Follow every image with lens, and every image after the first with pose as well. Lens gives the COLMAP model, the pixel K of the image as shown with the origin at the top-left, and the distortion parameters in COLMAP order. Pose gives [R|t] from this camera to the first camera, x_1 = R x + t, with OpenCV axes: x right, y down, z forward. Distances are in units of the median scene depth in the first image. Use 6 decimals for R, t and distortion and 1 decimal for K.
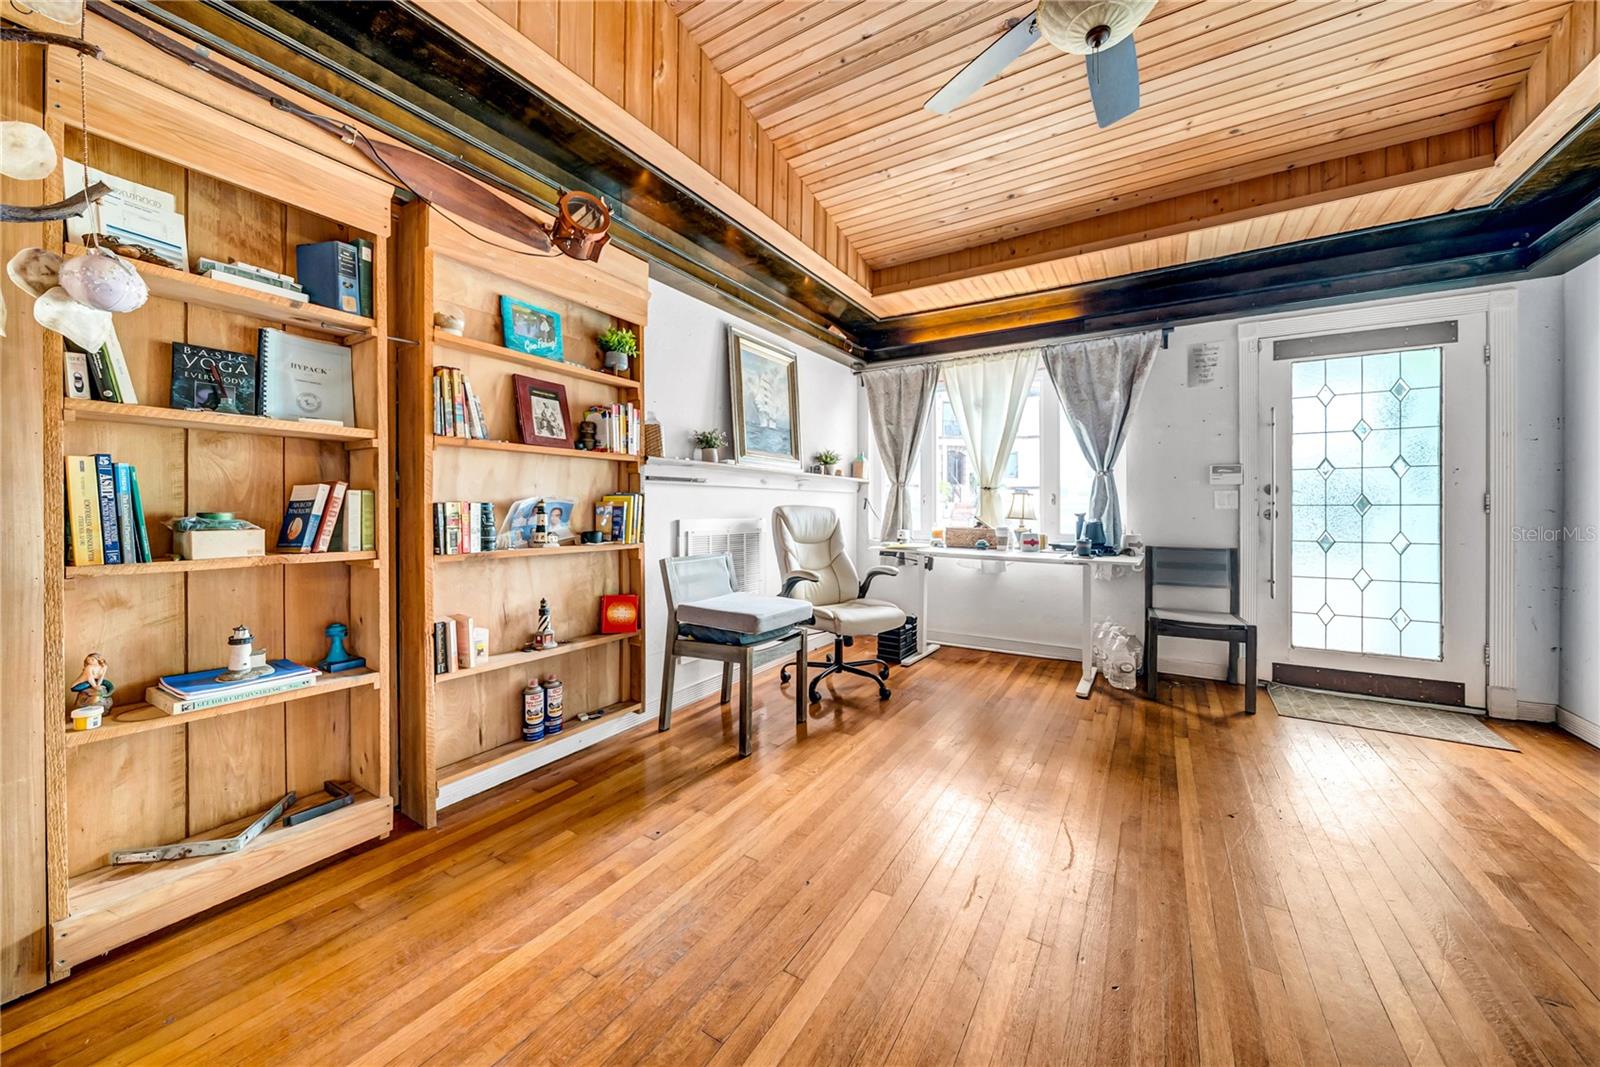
lens RADIAL K [[564.8, 0, 802.8], [0, 564.8, 516.5], [0, 0, 1]] dist [-0.001404, -0.000004]
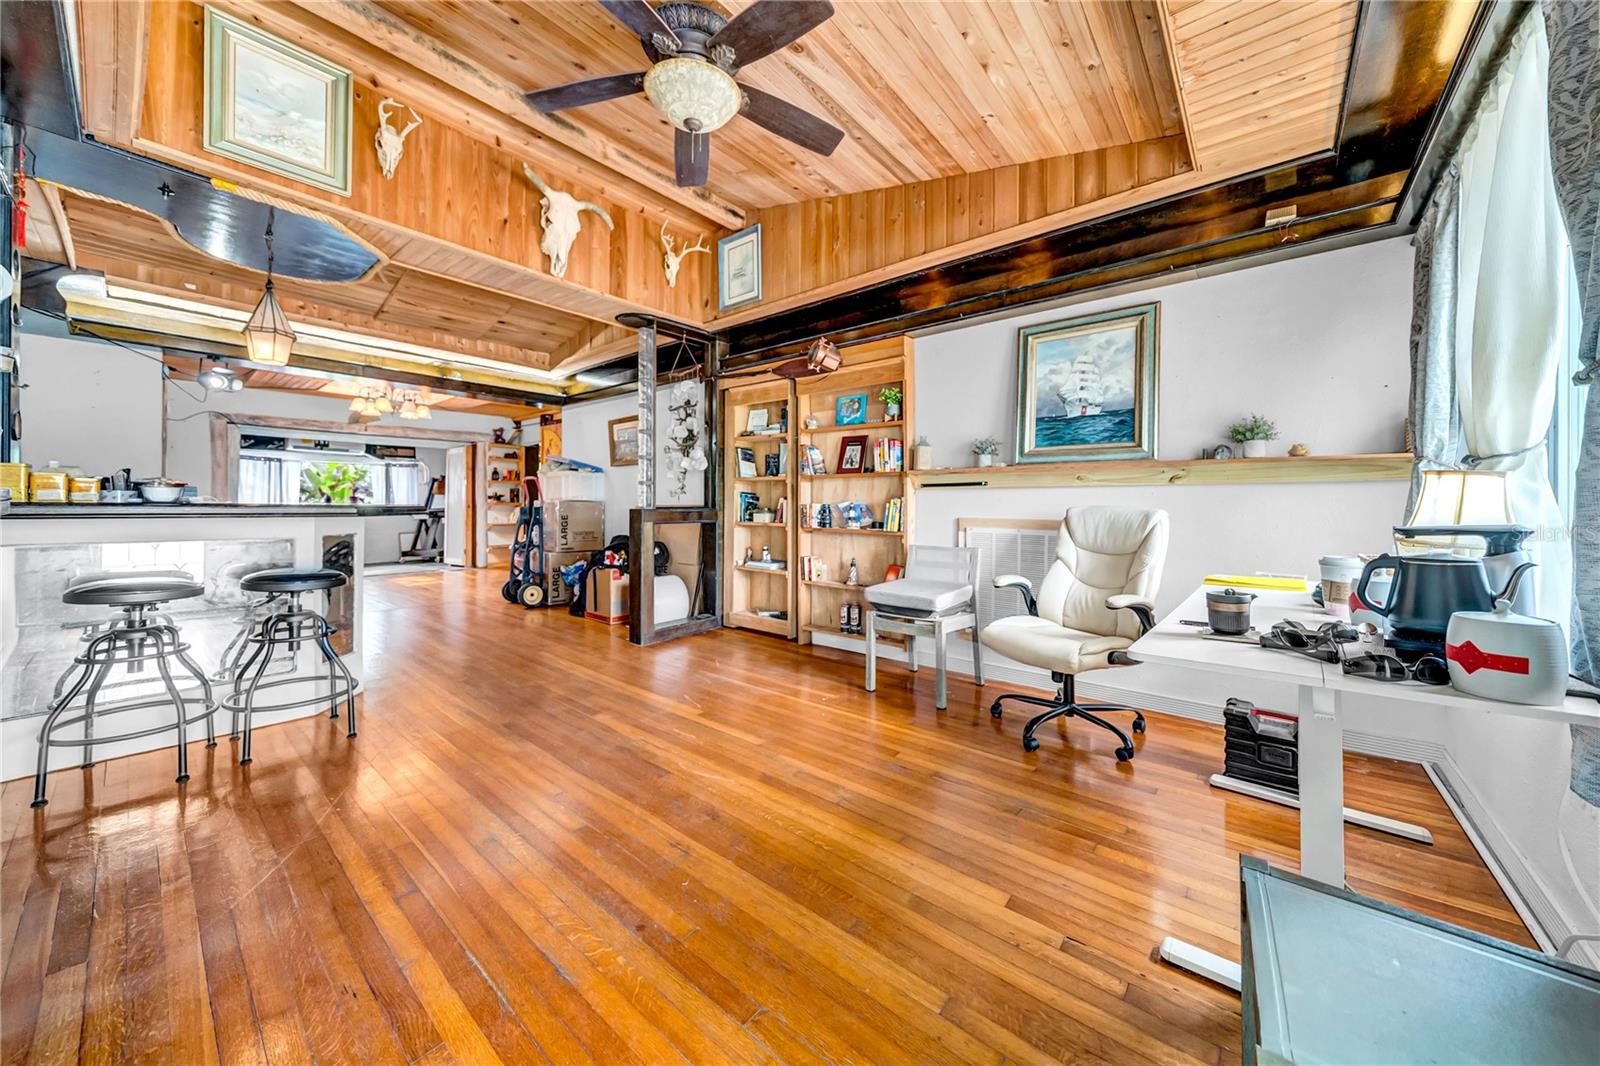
lens RADIAL K [[555.0, 0, 803.6], [0, 555.0, 502.1], [0, 0, 1]] dist [-0.005606, 0.000446]
pose [[-0.137975, -0.003981, -0.990428, 1.325456], [-0.017637, 0.999843, -0.001562, -0.024658], [0.990279, 0.017252, -0.138023, 1.093702]]
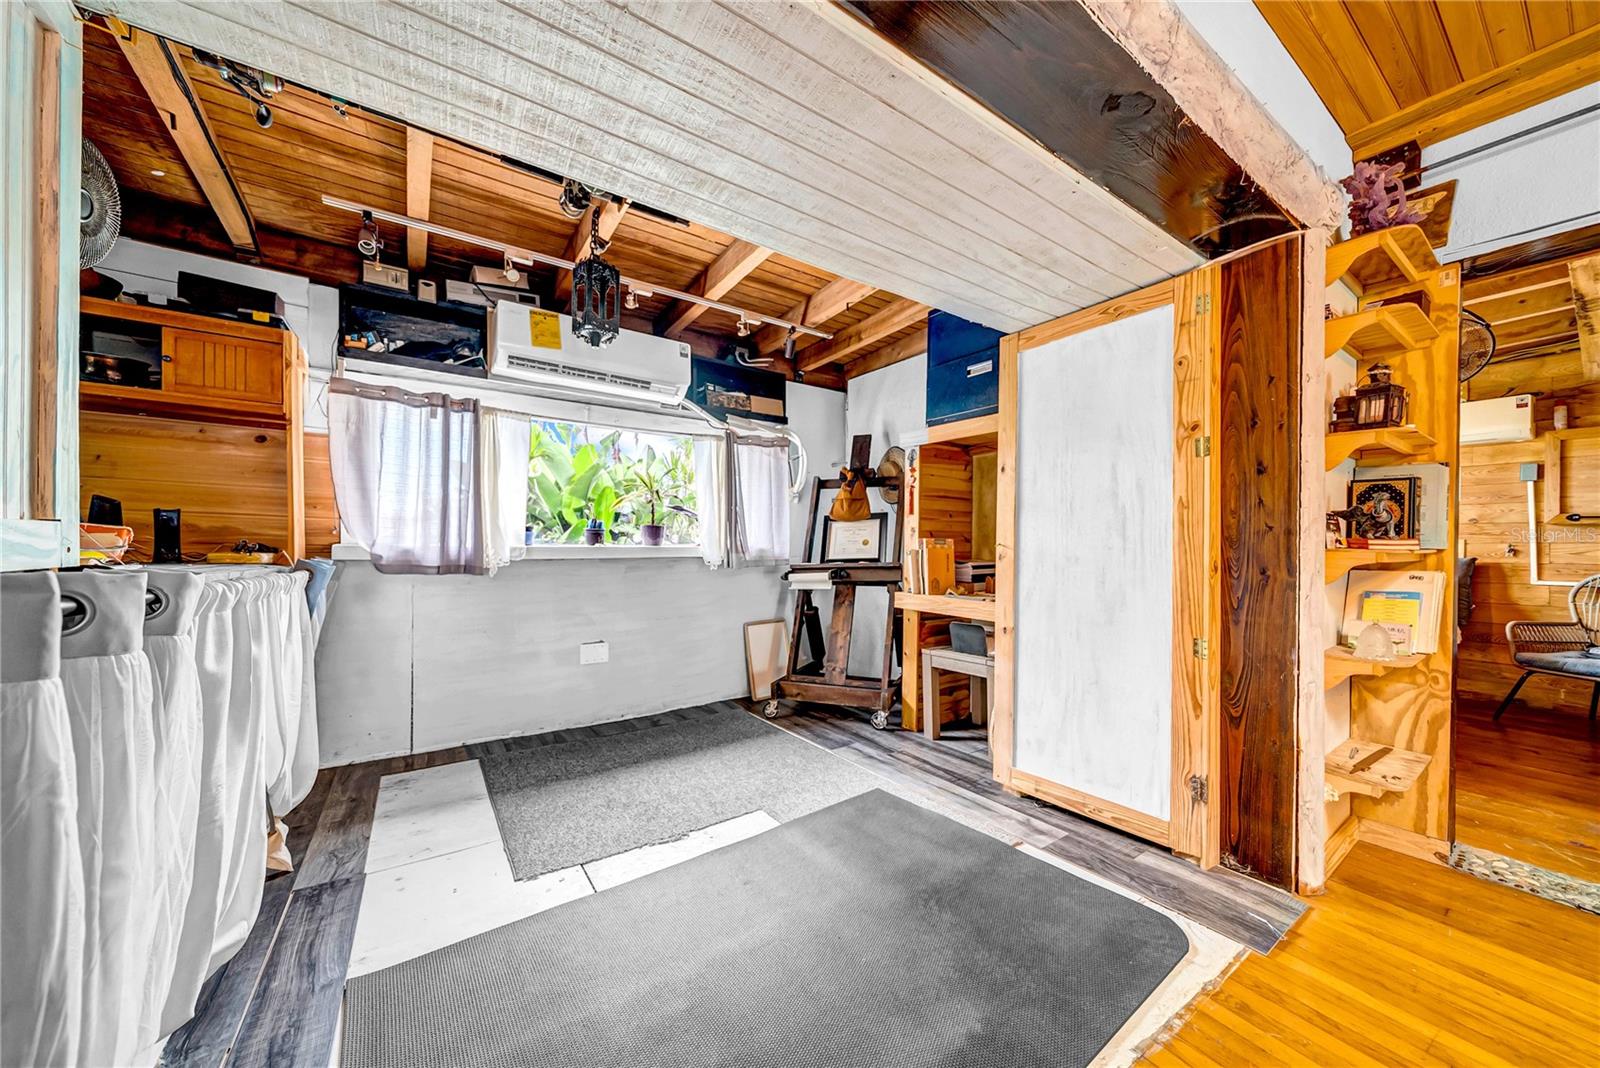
lens RADIAL K [[560.0, 0, 804.3], [0, 560.0, 546.9], [0, 0, 1]] dist [-0.002182, -0.000285]
pose [[-0.408905, 0.005853, -0.912558, -0.937146], [-0.020672, 0.999663, 0.015675, 0.008611], [0.912343, 0.025274, -0.408646, -1.623361]]
